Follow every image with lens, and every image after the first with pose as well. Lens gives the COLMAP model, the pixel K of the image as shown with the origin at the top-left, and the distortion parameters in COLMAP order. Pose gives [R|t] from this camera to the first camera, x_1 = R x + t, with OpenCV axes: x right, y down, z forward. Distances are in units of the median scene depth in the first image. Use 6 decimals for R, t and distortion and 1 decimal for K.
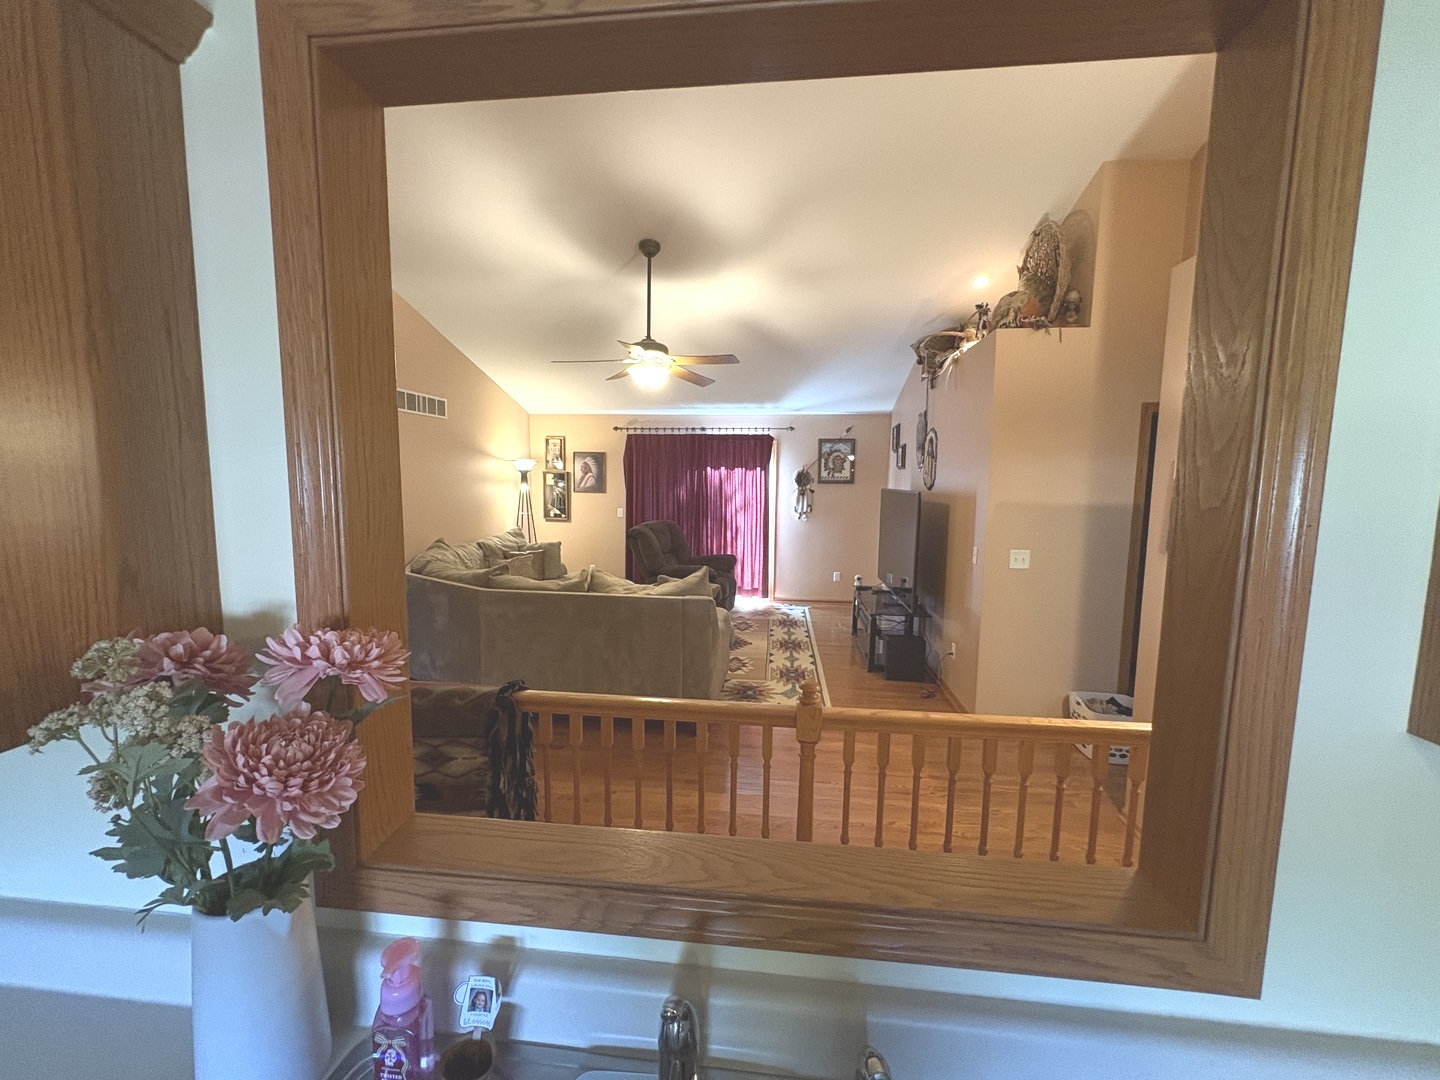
lens RADIAL K [[573.2, 0, 718.5], [0, 573.2, 539.4], [0, 0, 1]] dist [-0.000016, 0.000166]
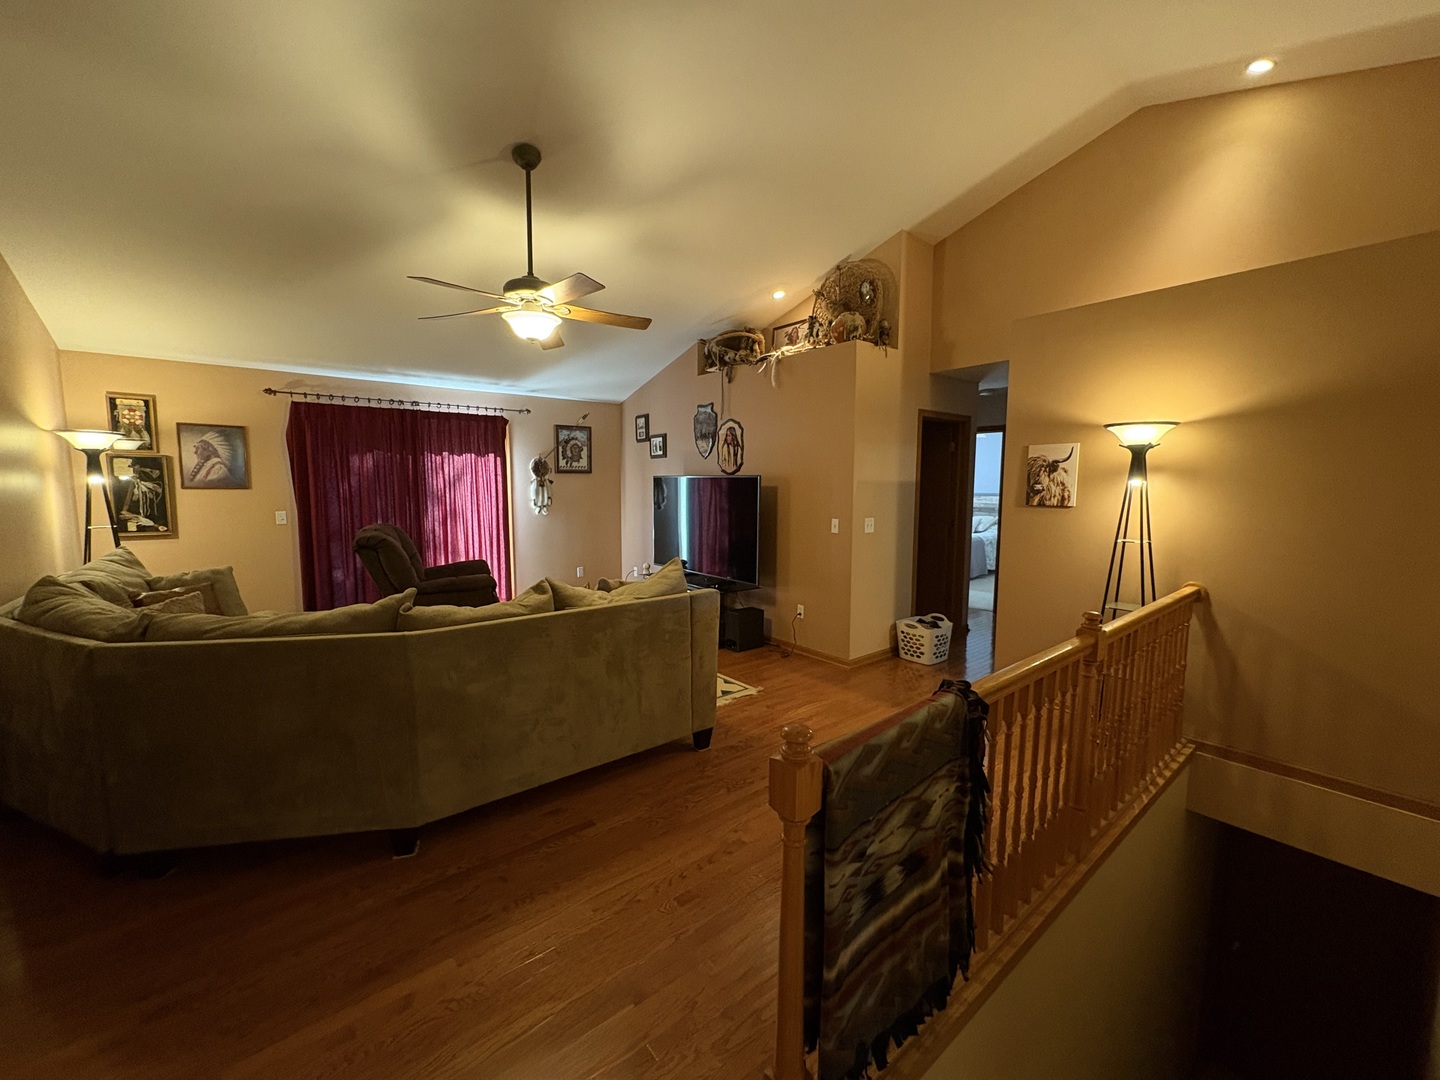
lens RADIAL K [[573.2, 0, 718.5], [0, 573.2, 539.4], [0, 0, 1]] dist [-0.000016, 0.000166]
pose [[0.699078, -0.082508, 0.710269, -0.308493], [0.082152, 0.996011, 0.034844, -0.002994], [-0.710310, 0.033991, 0.703067, 0.174618]]
